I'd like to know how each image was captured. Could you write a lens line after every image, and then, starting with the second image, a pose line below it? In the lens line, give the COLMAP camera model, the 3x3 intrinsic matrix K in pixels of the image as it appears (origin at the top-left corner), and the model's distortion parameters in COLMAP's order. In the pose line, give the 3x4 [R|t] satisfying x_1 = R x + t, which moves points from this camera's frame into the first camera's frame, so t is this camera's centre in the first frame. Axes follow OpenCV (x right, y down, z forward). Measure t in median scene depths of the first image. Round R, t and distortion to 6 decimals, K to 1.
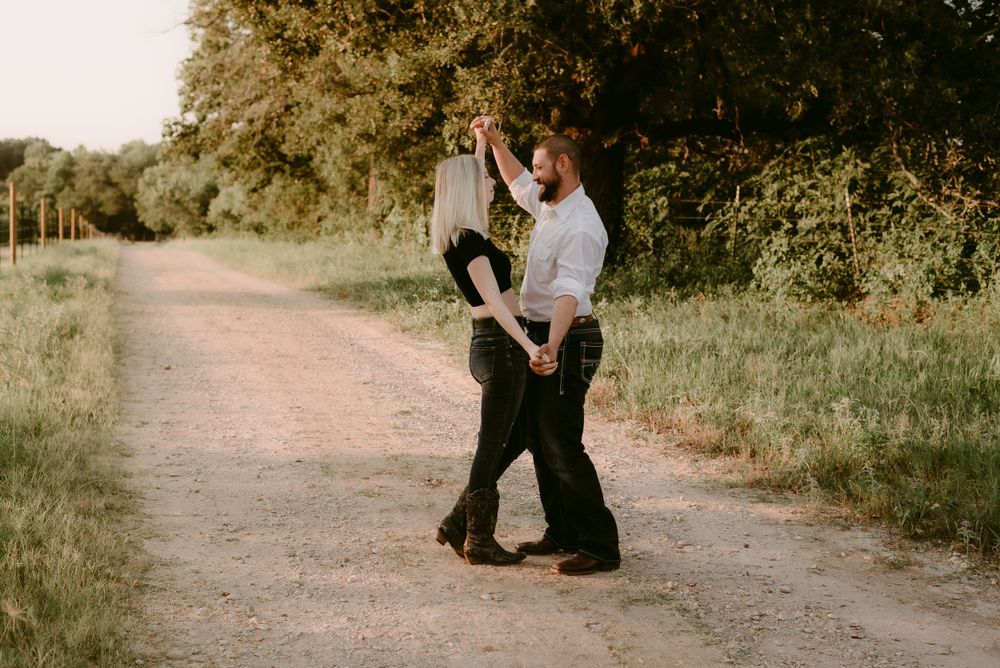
lens RADIAL K [[1436.6, 0, 494.3], [0, 1436.6, 315.6], [0, 0, 1]] dist [0.019933, 0.084401]
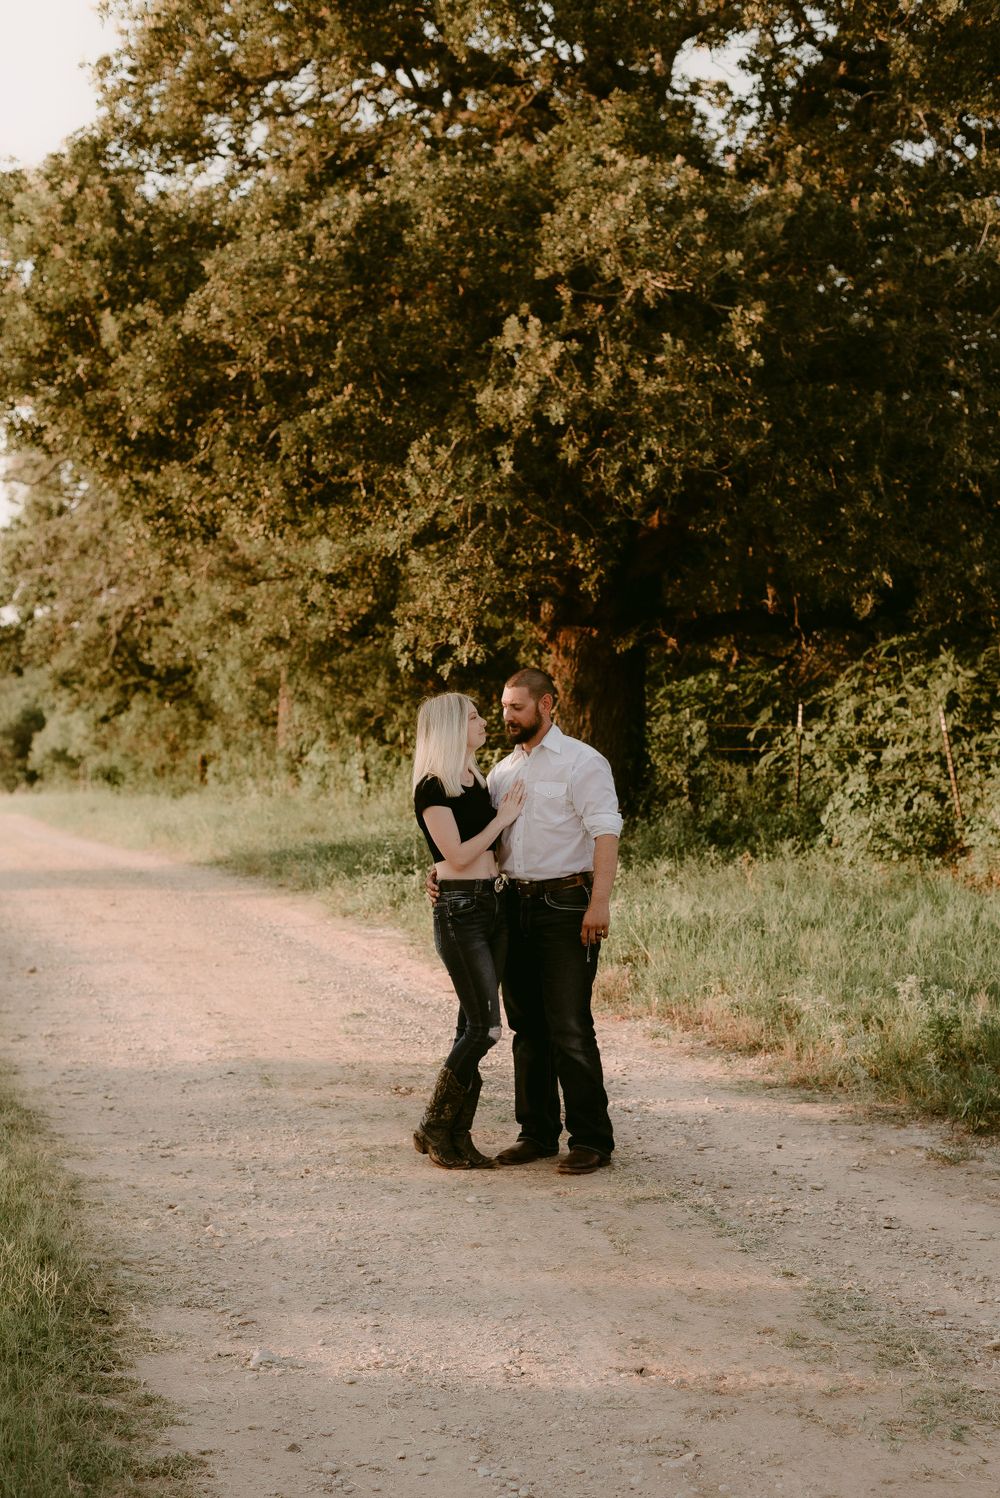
lens RADIAL K [[2169.3, 0, 529.7], [0, 2169.3, 786.7], [0, 0, 1]] dist [0.037234, 0.069494]
pose [[0.999226, -0.024878, 0.030484, -0.001435], [0.026401, 0.998369, -0.050610, 0.003759], [-0.029175, 0.051376, 0.998253, -0.099754]]
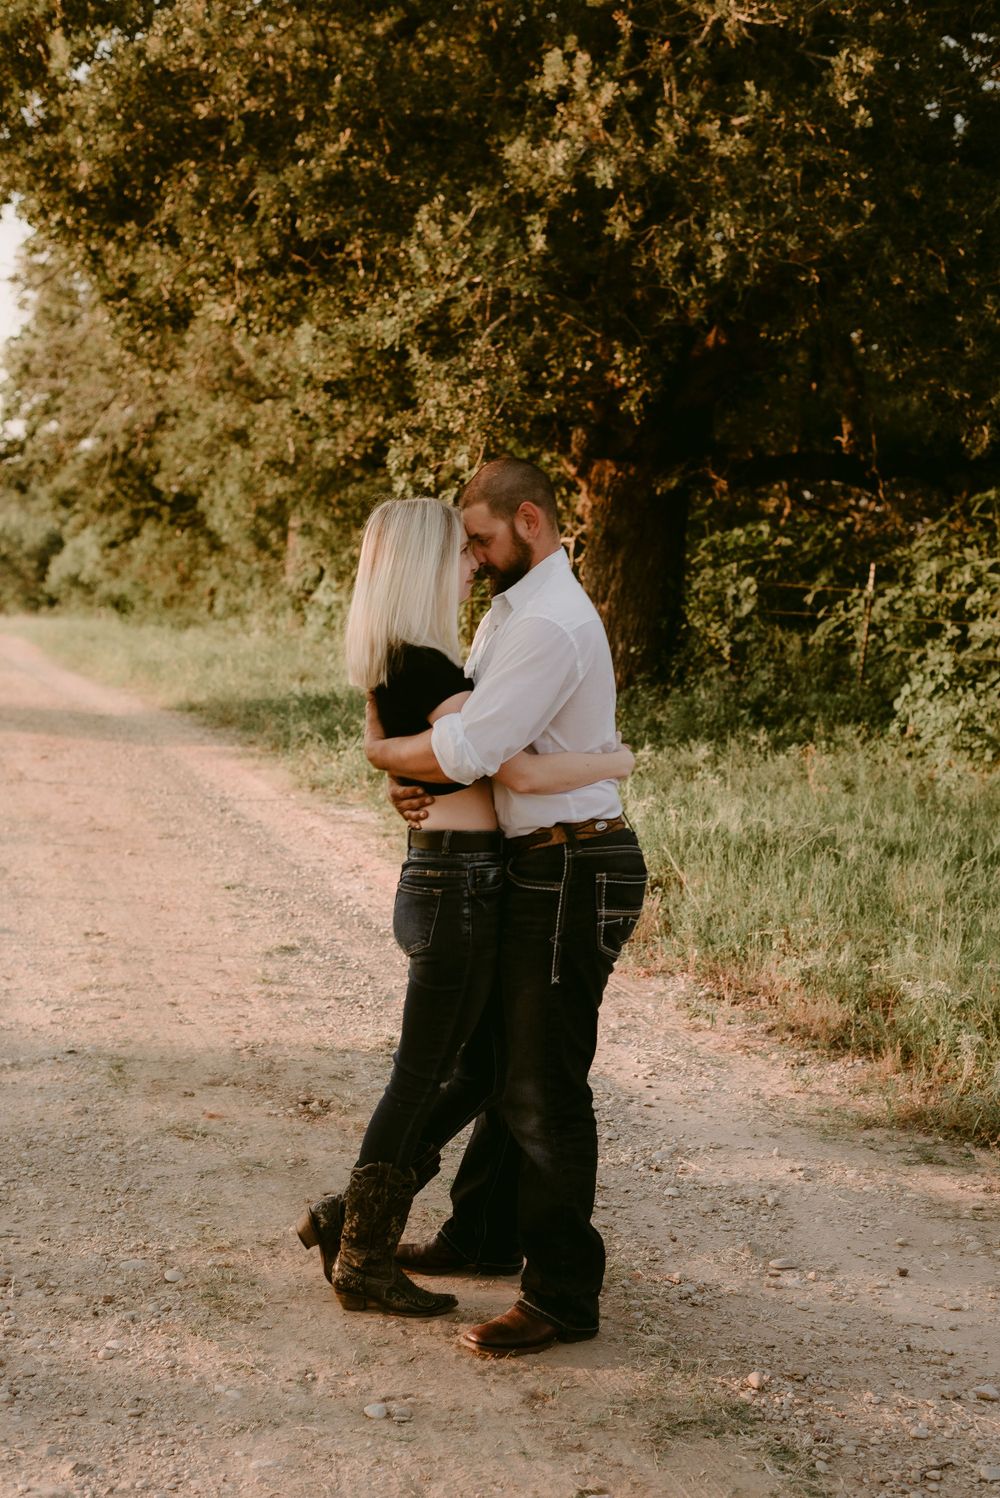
lens RADIAL K [[2193.9, 0, 505.2], [0, 2193.9, 752.9], [0, 0, 1]] dist [0.034515, 0.003950]
pose [[0.999508, 0.029622, 0.010354, 0.007129], [-0.029647, 0.999558, 0.002230, -0.008368], [-0.010284, -0.002536, 0.999944, 0.078406]]
